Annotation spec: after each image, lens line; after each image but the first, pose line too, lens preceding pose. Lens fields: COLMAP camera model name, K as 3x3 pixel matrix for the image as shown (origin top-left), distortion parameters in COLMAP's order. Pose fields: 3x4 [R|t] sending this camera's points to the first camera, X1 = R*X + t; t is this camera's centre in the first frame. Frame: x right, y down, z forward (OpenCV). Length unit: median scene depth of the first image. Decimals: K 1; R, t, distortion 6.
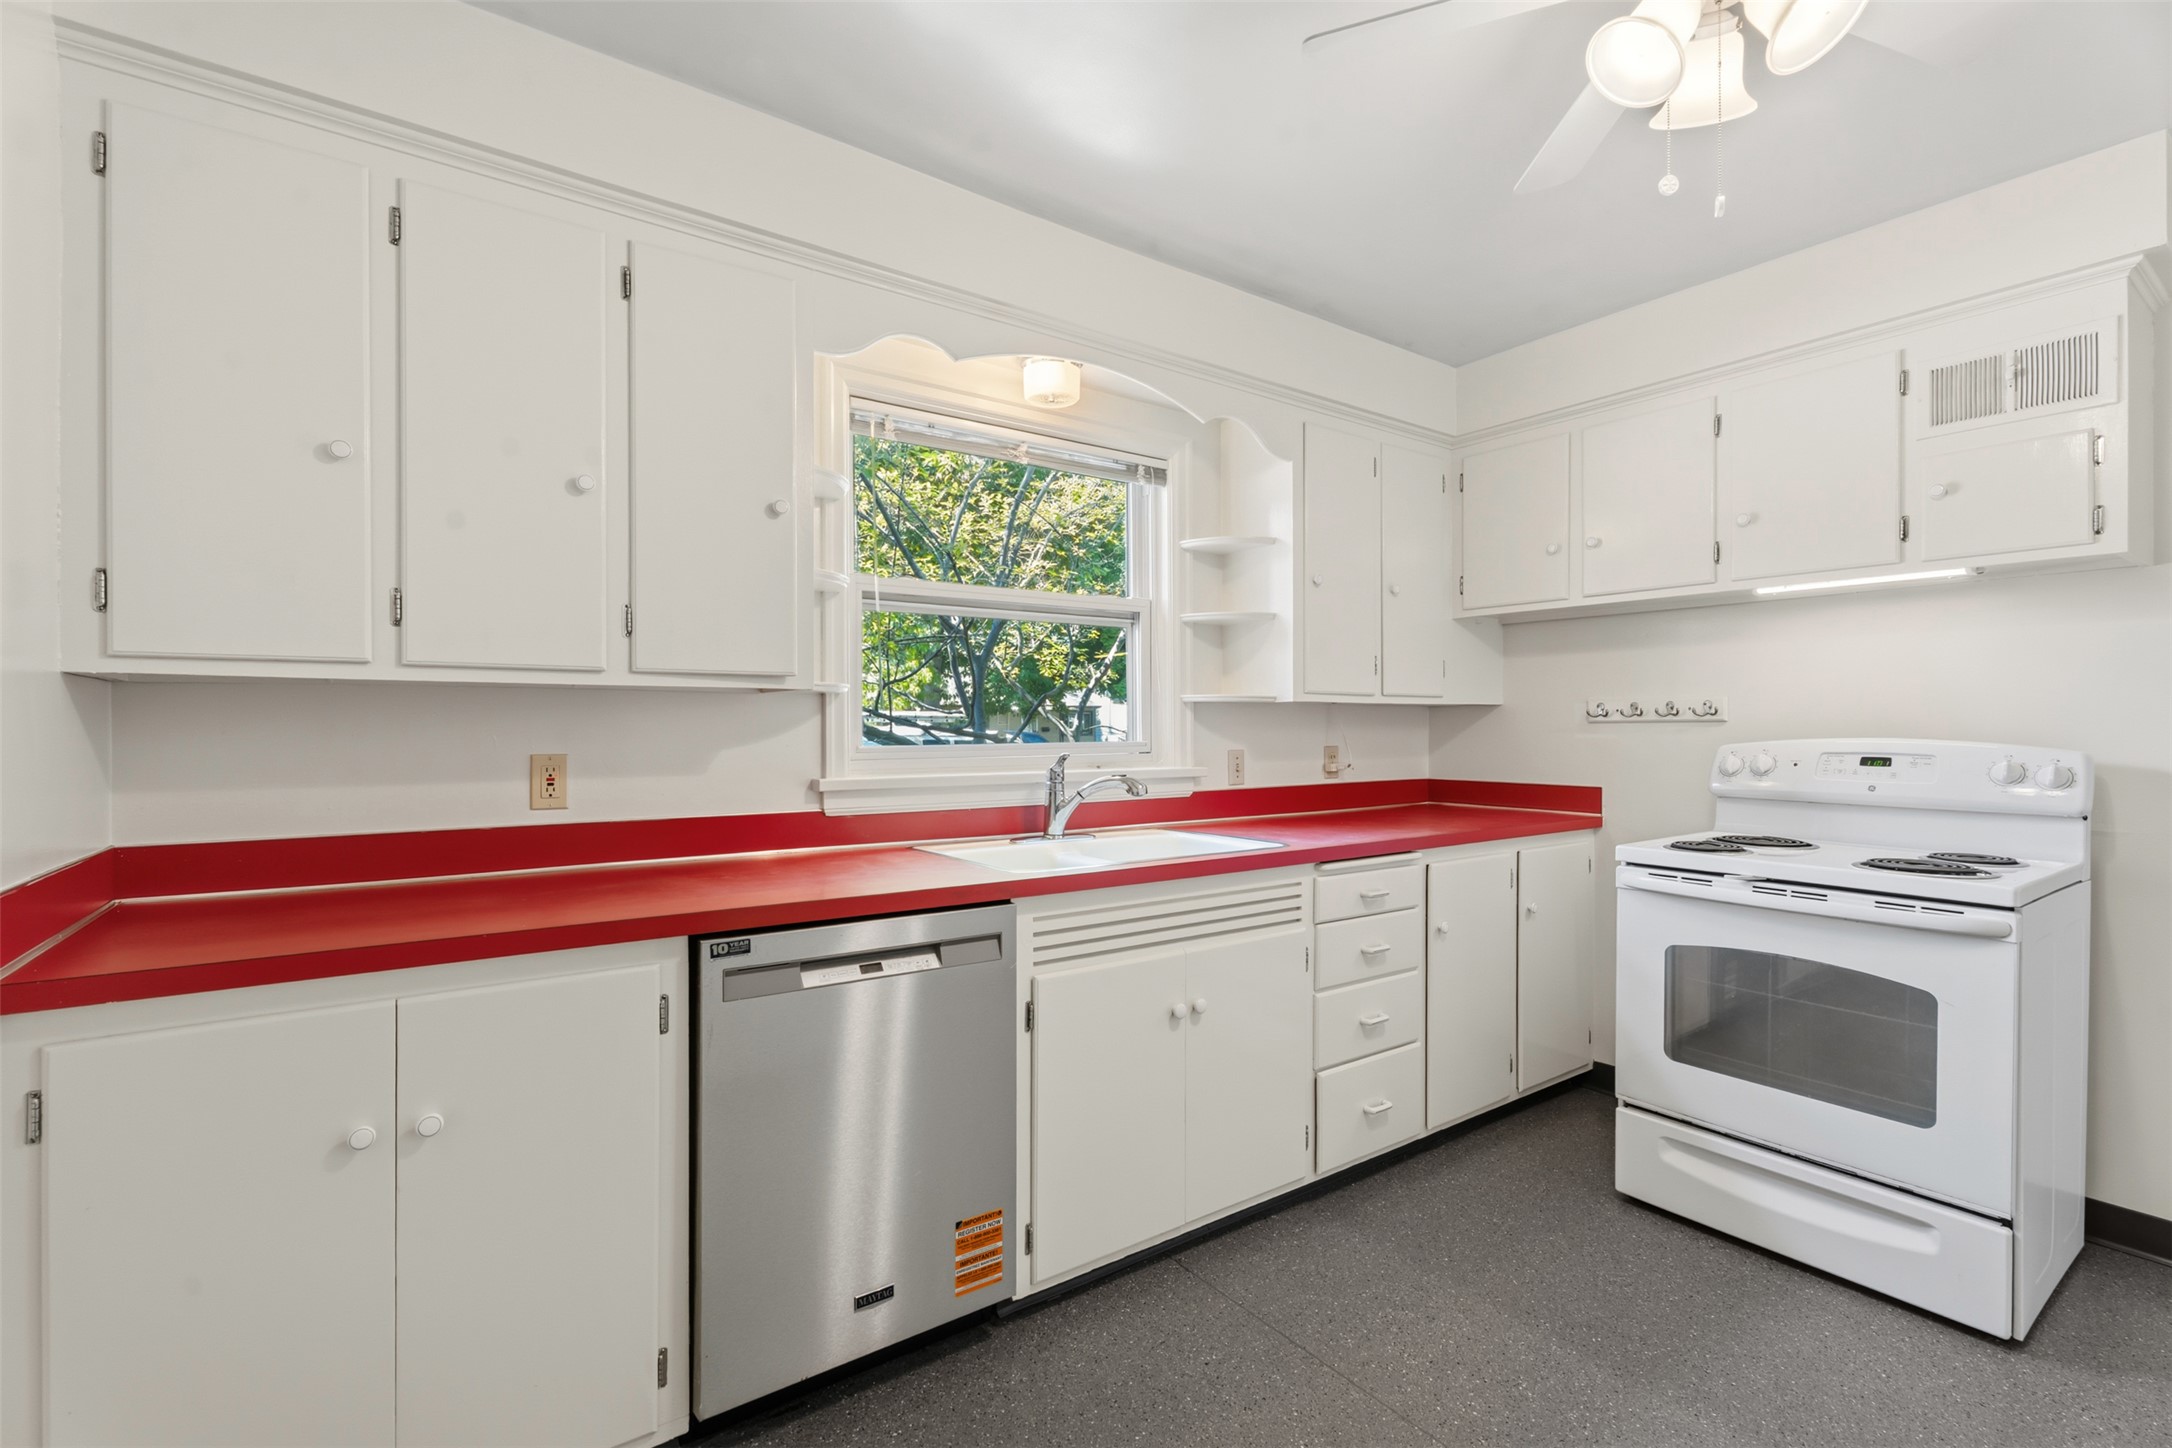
lens RADIAL K [[976.0, 0, 1094.7], [0, 976.0, 722.6], [0, 0, 1]] dist [-0.000791, -0.000206]
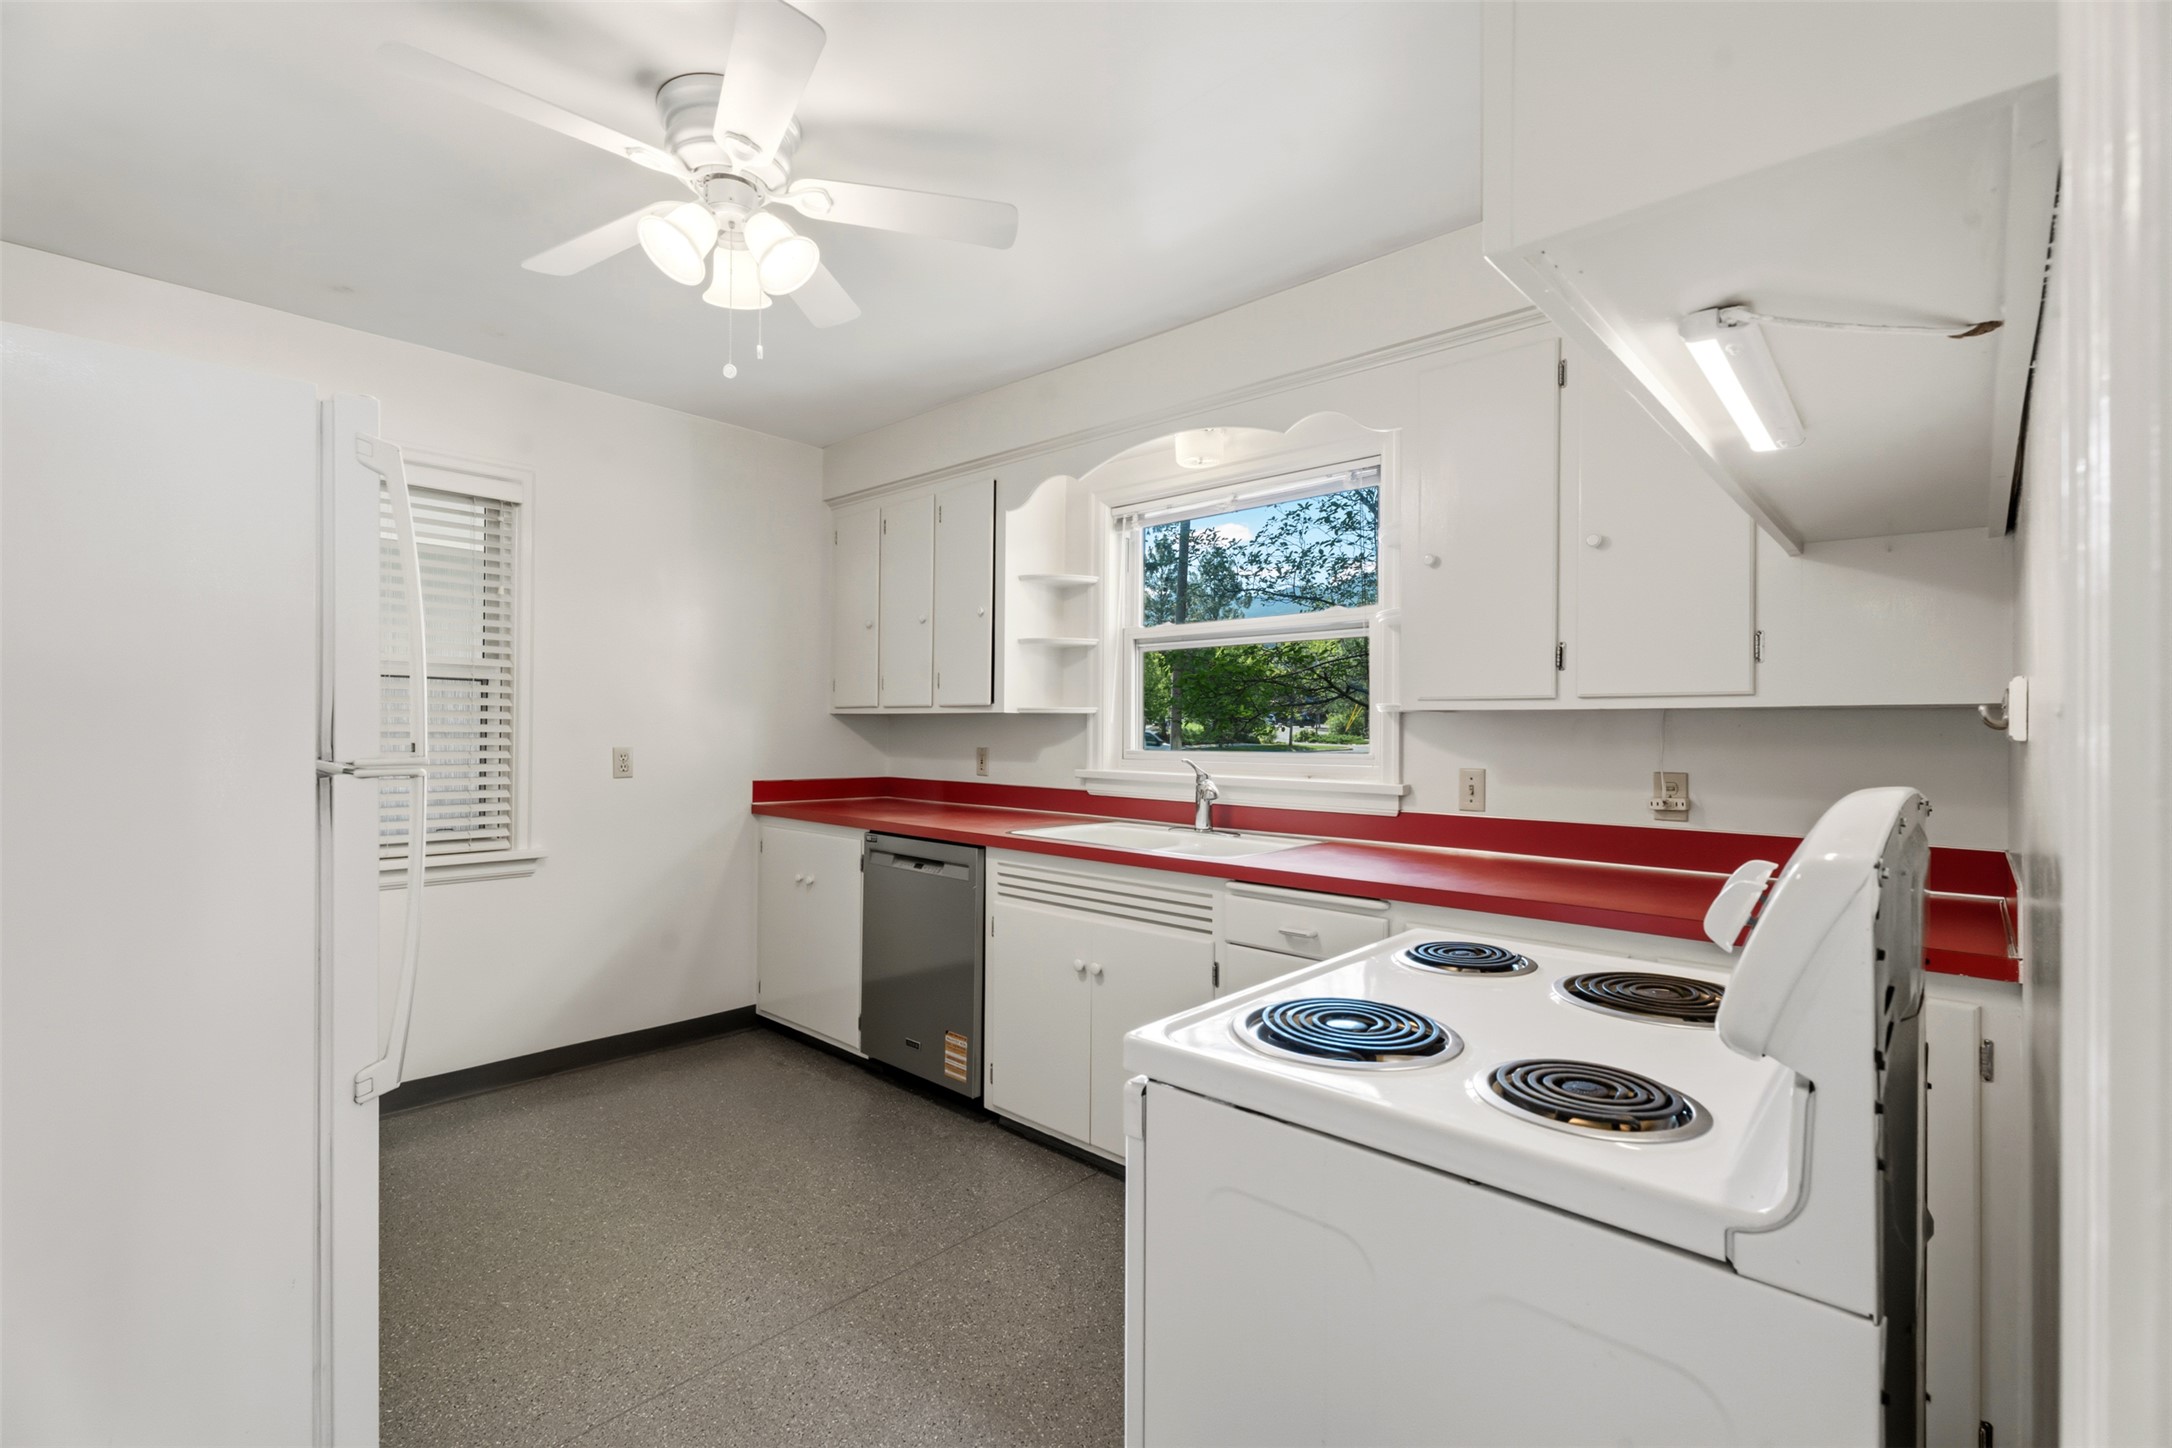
lens RADIAL K [[976.0, 0, 1092.3], [0, 976.0, 727.1], [0, 0, 1]] dist [-0.000791, -0.000206]
pose [[0.198391, 0.000634, -0.980123, 1.171661], [-0.003179, 0.999995, 0.000003, -0.007904], [0.980118, 0.003115, 0.198392, 0.686501]]
